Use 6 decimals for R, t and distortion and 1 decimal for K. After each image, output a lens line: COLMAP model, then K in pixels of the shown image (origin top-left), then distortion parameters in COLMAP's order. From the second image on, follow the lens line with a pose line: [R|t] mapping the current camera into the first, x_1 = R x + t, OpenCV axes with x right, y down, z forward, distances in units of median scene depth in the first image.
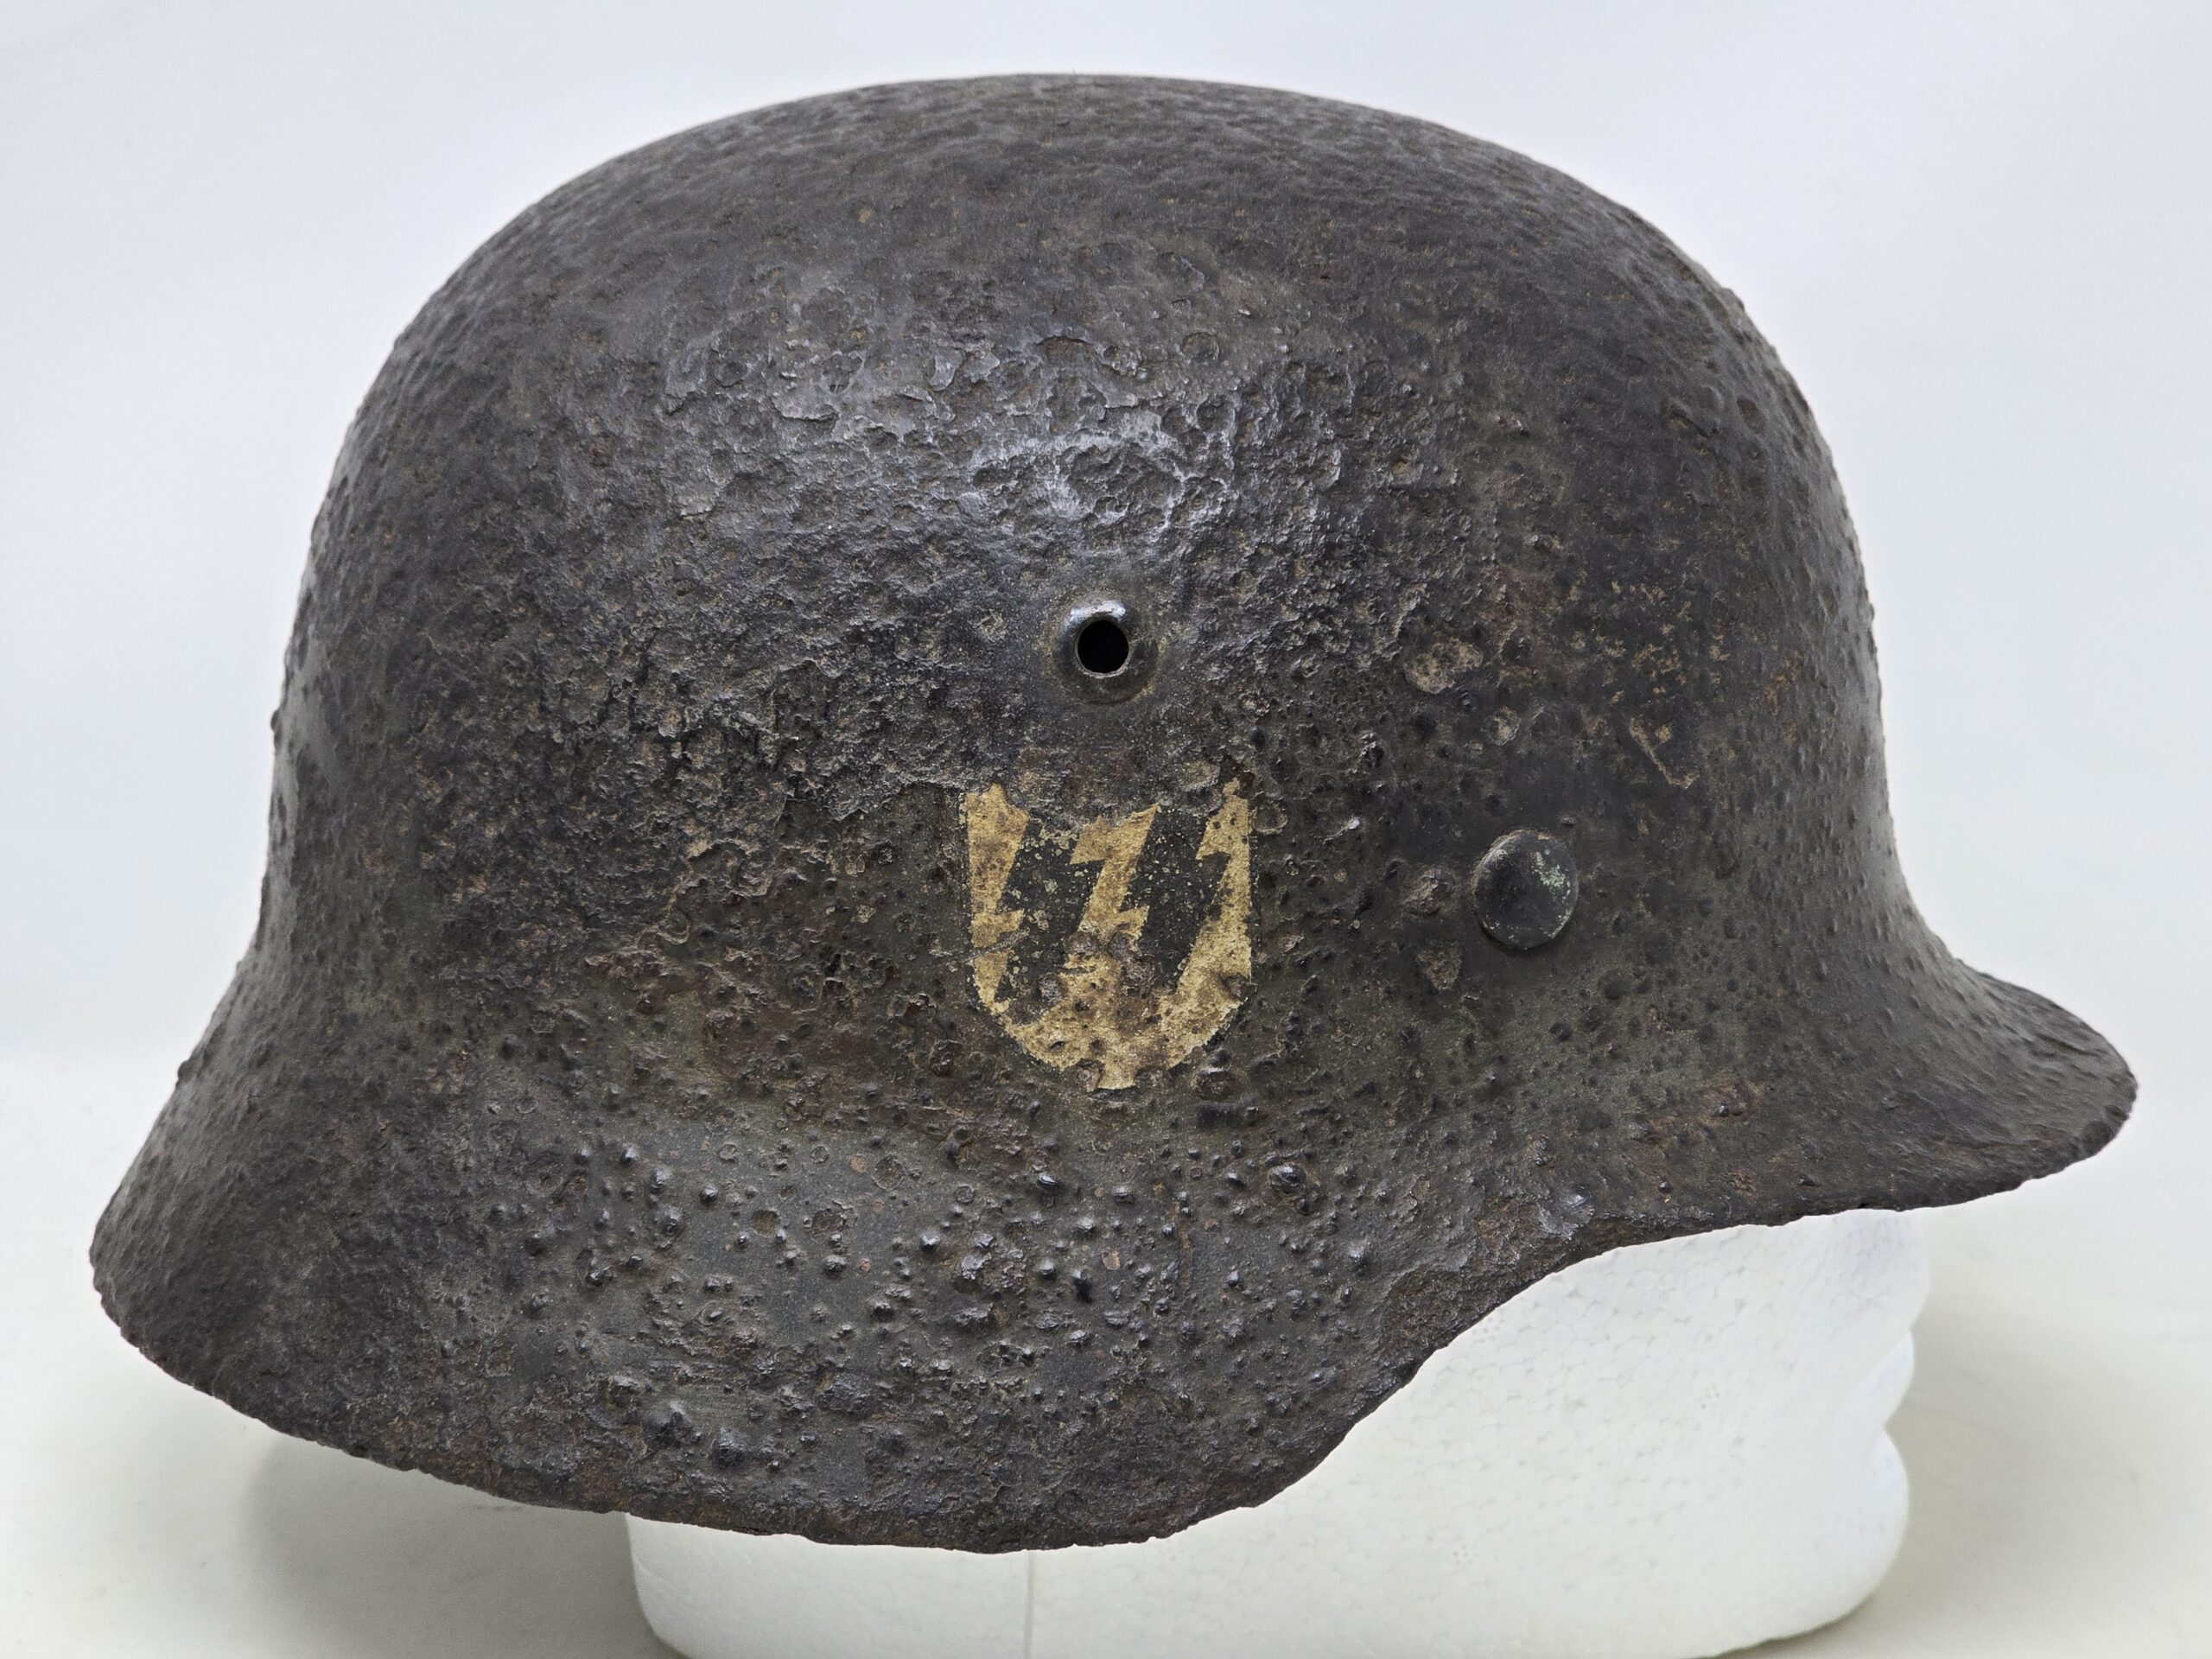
lens RADIAL K [[4402.3, 0, 1107.0], [0, 4402.3, 829.2], [0, 0, 1]] dist [-0.046211, 0.000000]
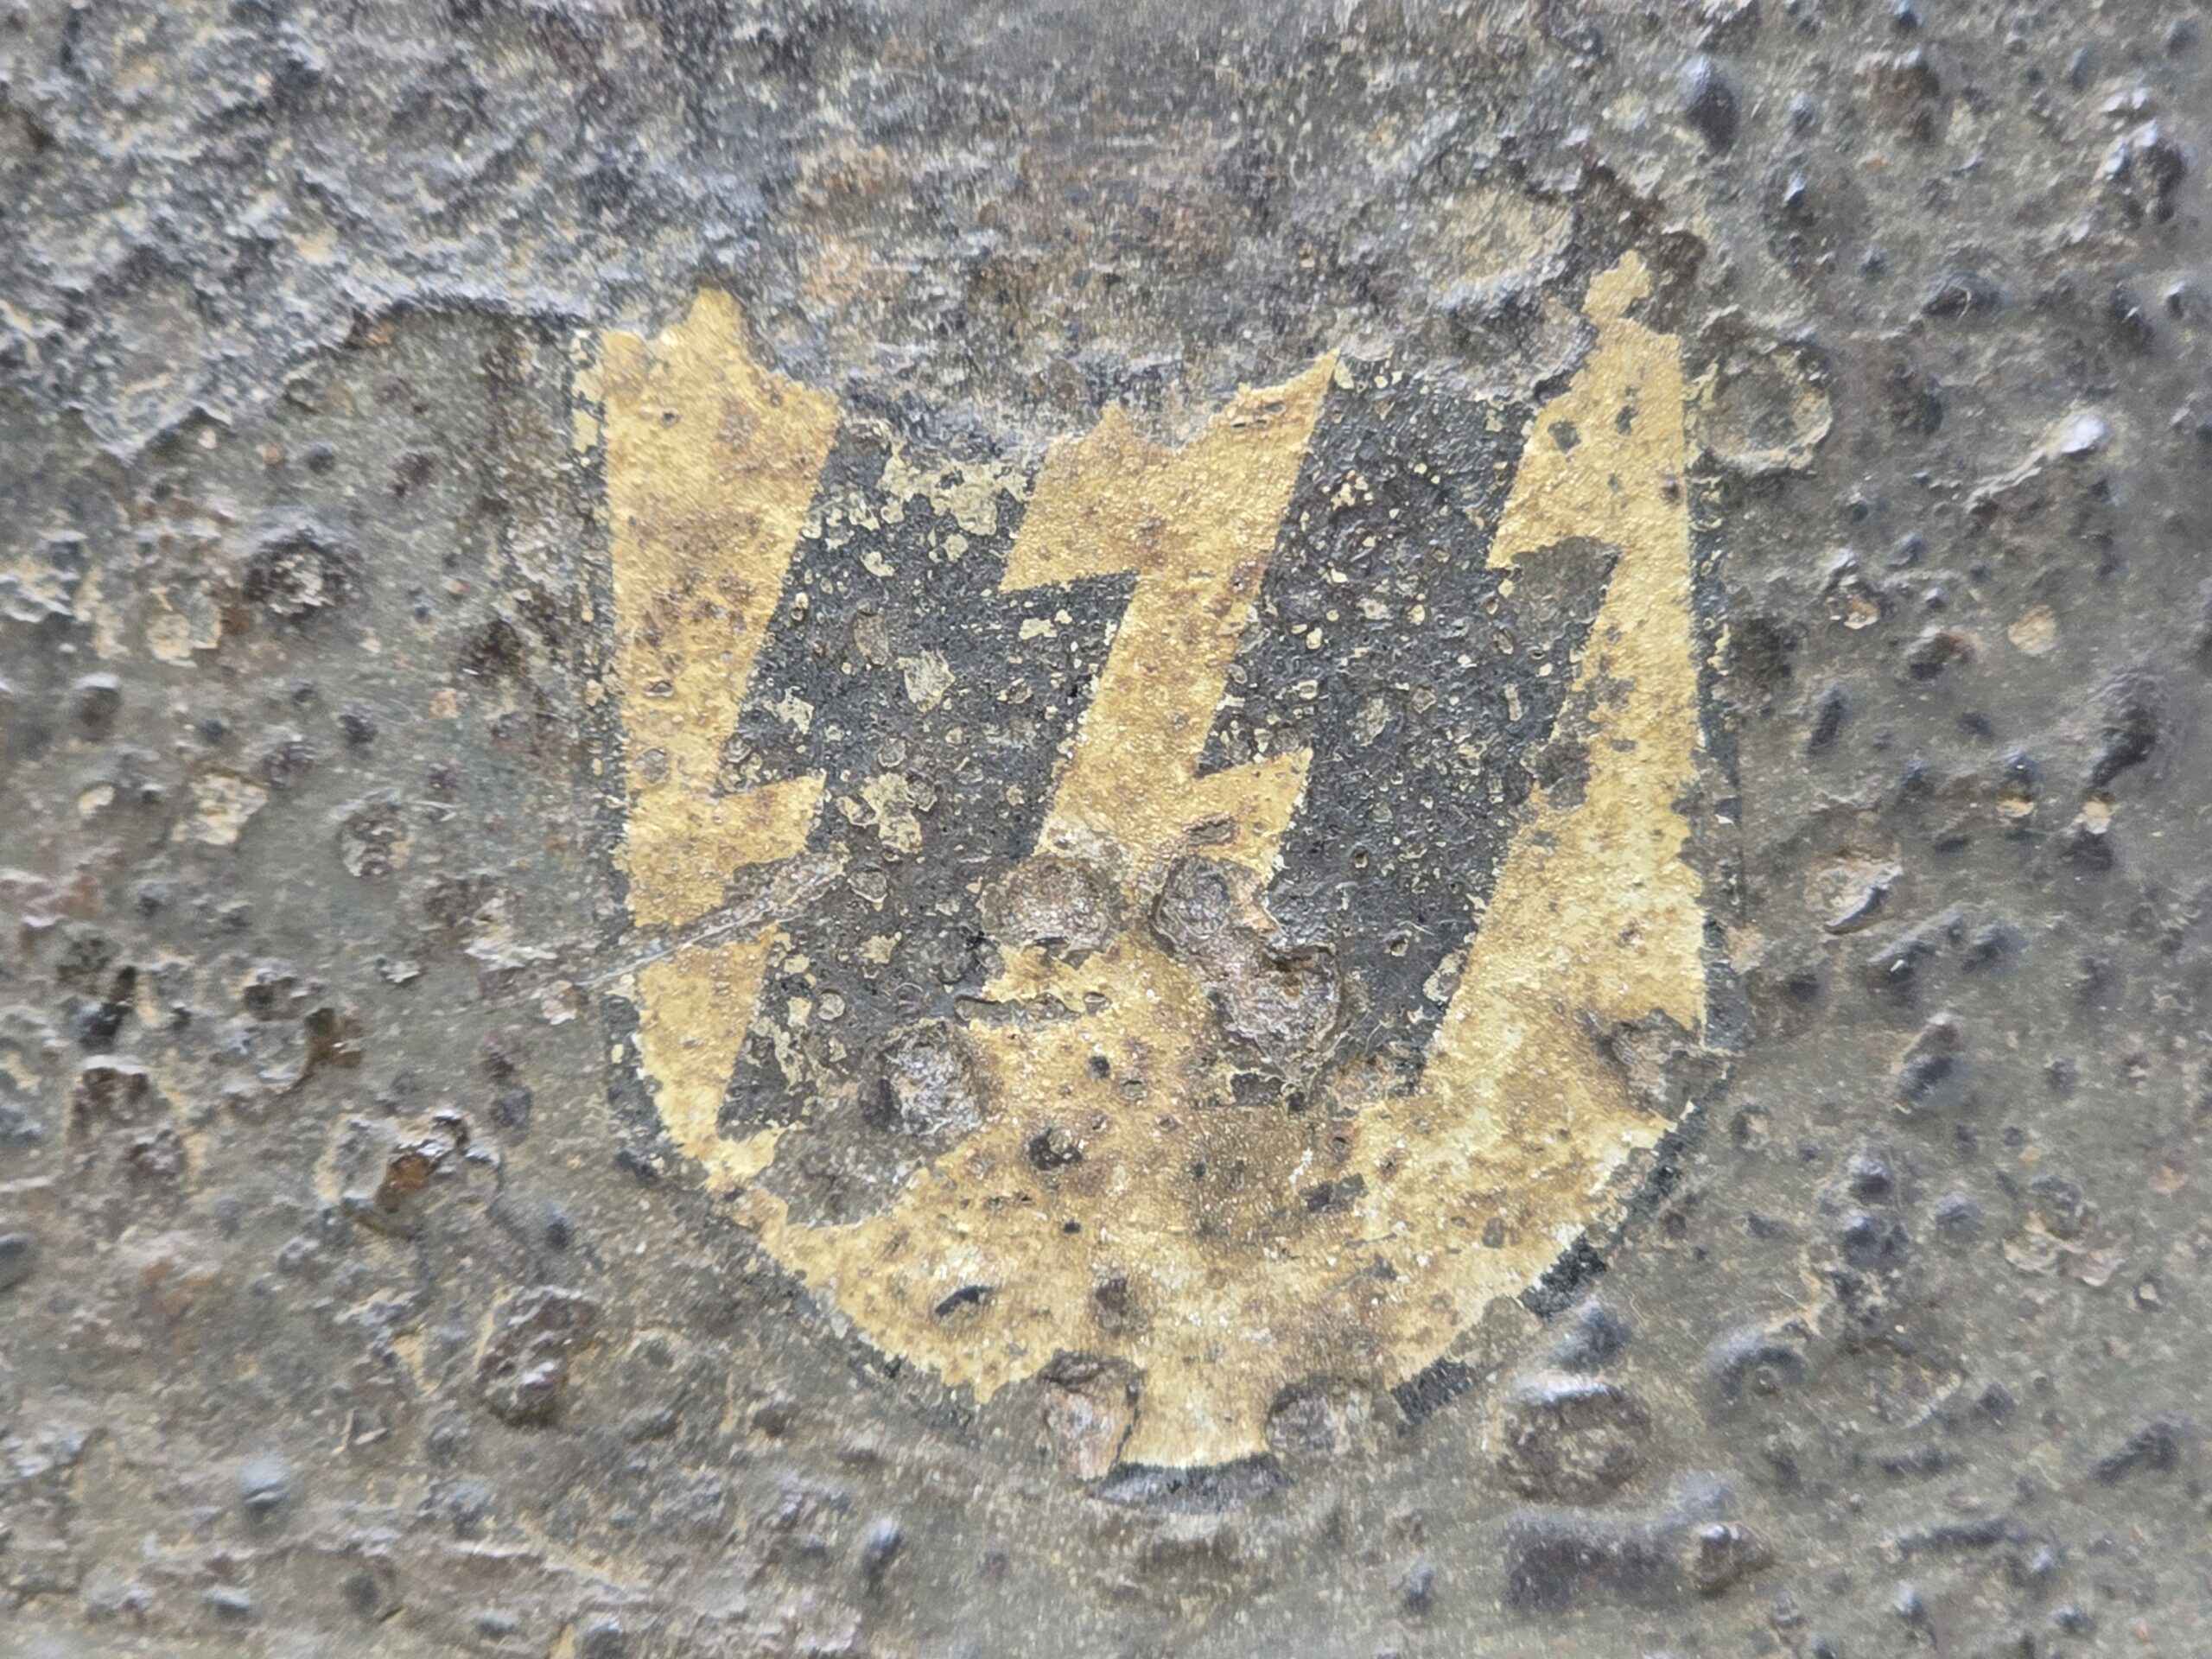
lens RADIAL K [[4402.3, 0, 1102.7], [0, 4402.3, 832.0], [0, 0, 1]] dist [-0.046211, 0.000000]
pose [[0.999856, -0.016876, -0.001972, -0.002137], [0.016683, 0.997081, -0.074501, 0.041032], [0.003224, 0.074457, 0.997219, 0.740378]]
